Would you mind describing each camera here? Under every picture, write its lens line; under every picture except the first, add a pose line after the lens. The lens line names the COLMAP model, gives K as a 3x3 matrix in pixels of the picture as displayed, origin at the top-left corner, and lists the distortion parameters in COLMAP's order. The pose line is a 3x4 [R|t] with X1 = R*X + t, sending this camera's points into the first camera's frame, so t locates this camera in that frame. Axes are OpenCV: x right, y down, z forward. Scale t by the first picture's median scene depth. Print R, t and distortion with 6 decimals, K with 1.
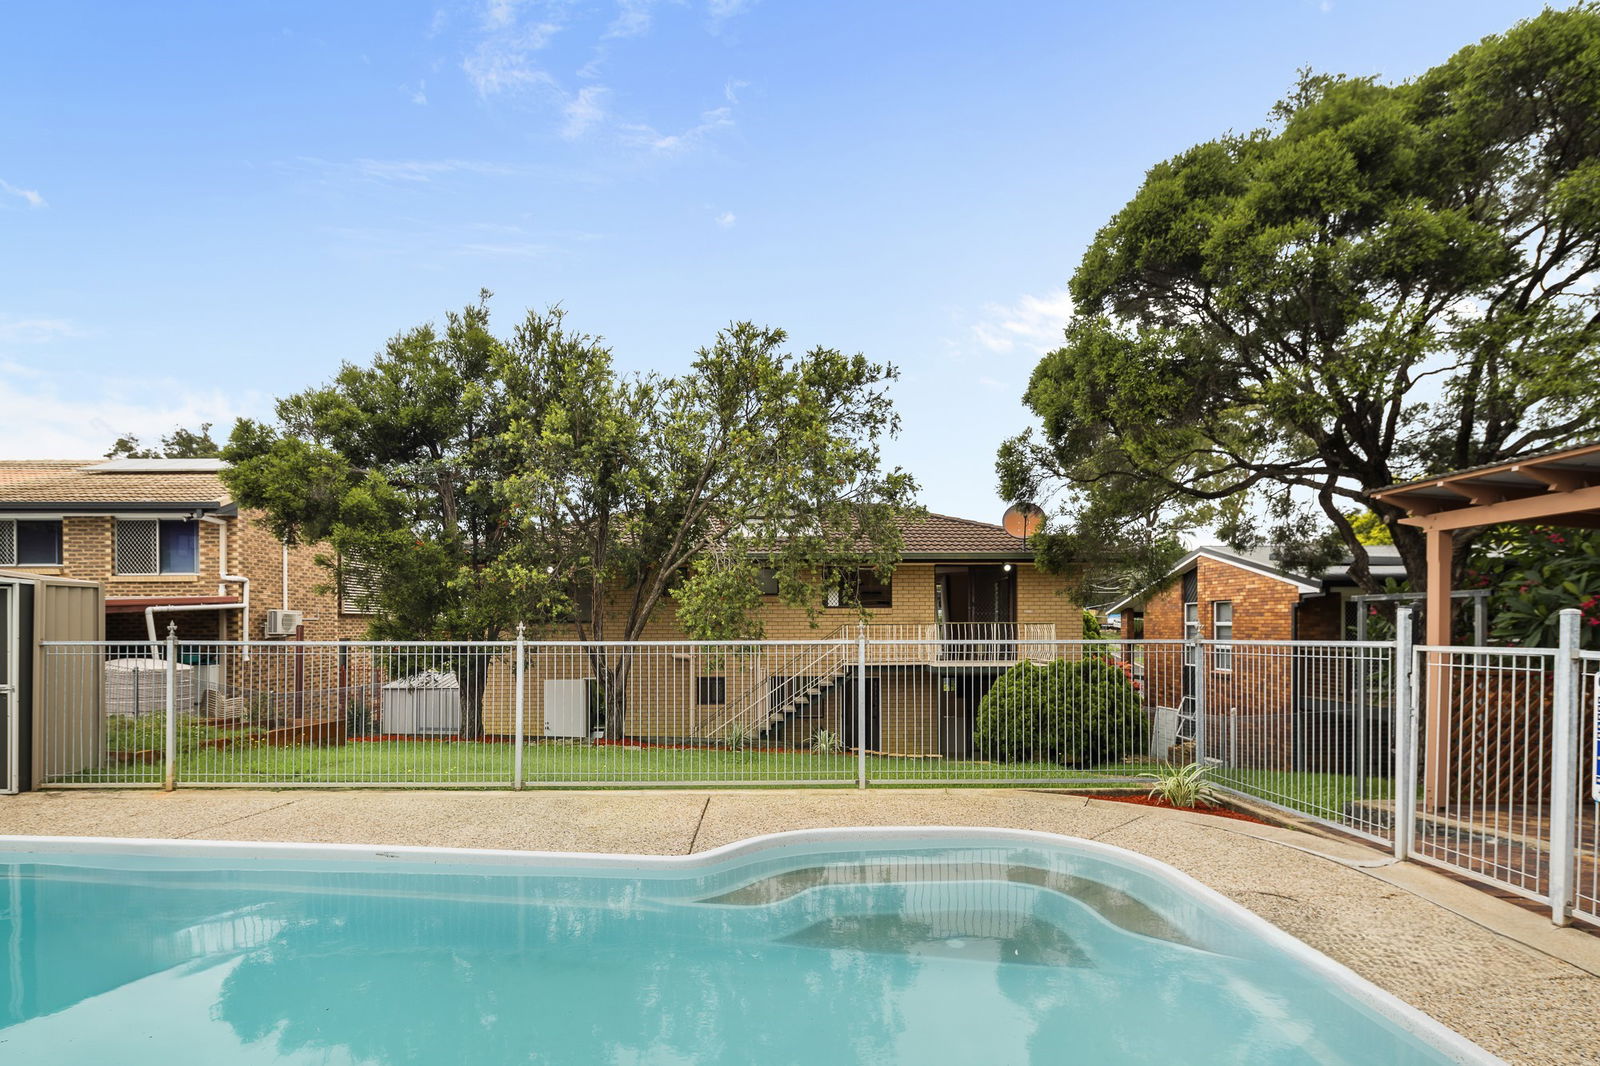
lens RADIAL K [[783.1, 0, 797.0], [0, 783.1, 633.8], [0, 0, 1]] dist [-0.000573, -0.000418]
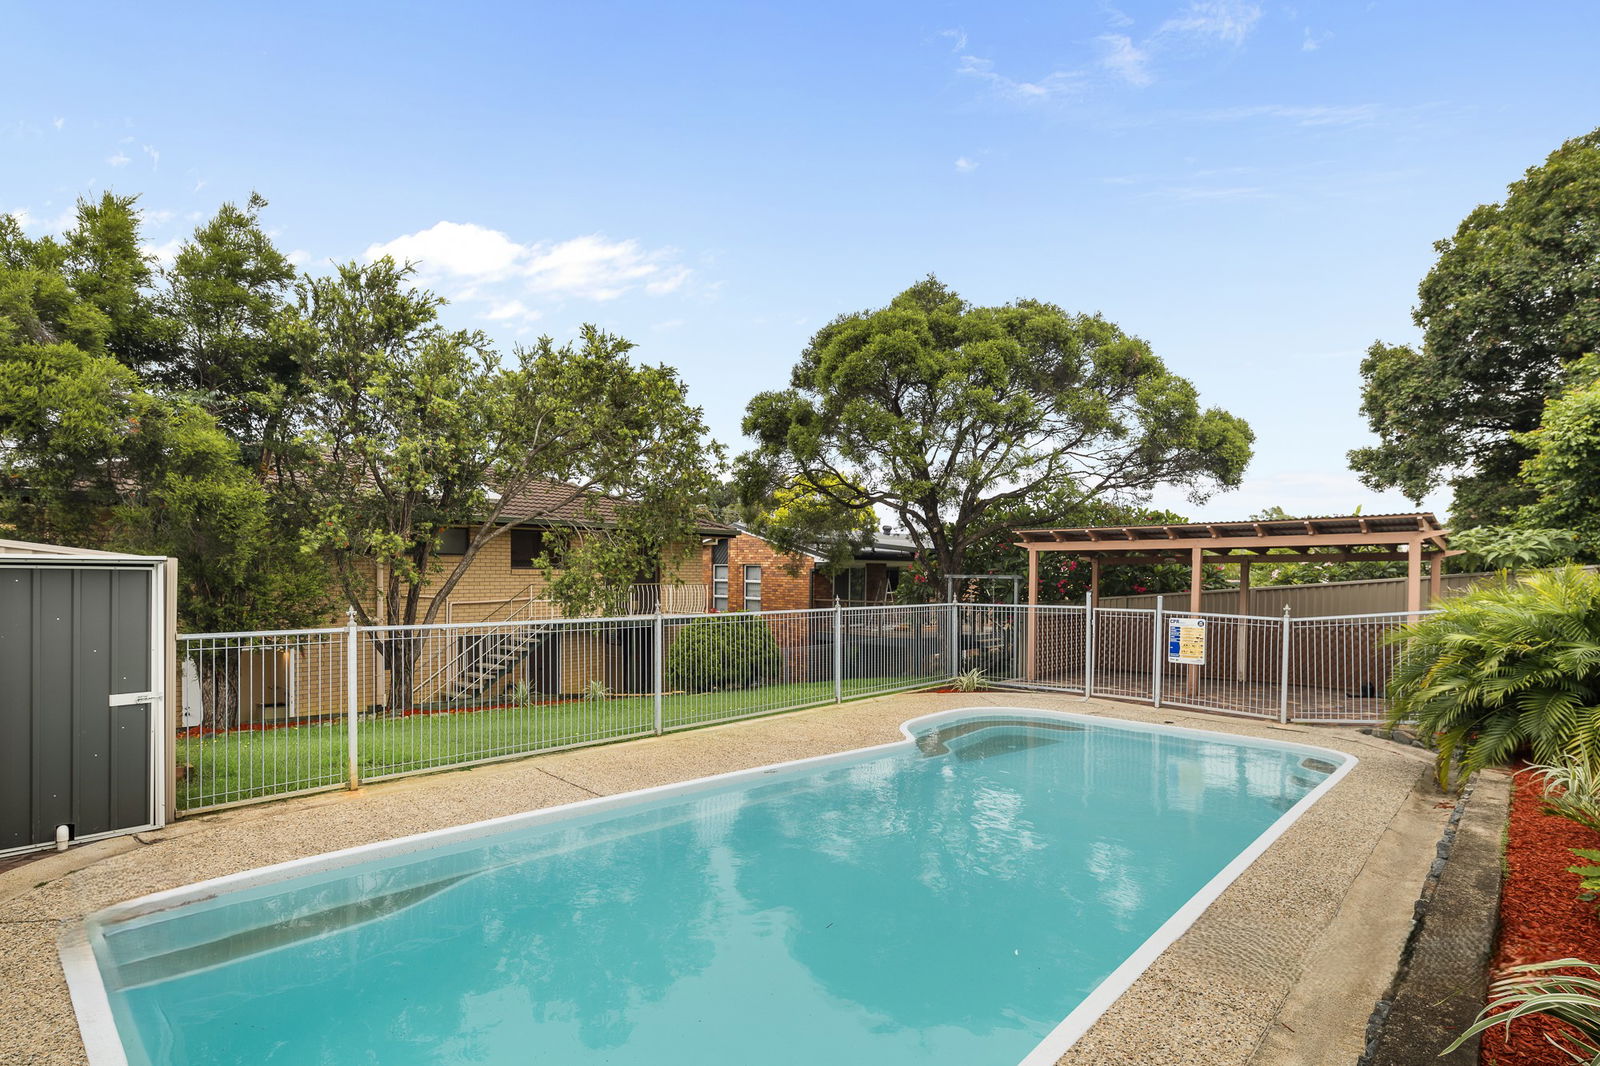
lens RADIAL K [[773.8, 0, 799.9], [0, 773.8, 578.5], [0, 0, 1]] dist [0.000753, -0.000091]
pose [[0.695735, 0.002959, 0.718292, -0.906568], [-0.003694, 0.999993, -0.000541, -0.041750], [-0.718289, -0.002277, 0.695741, -0.010058]]
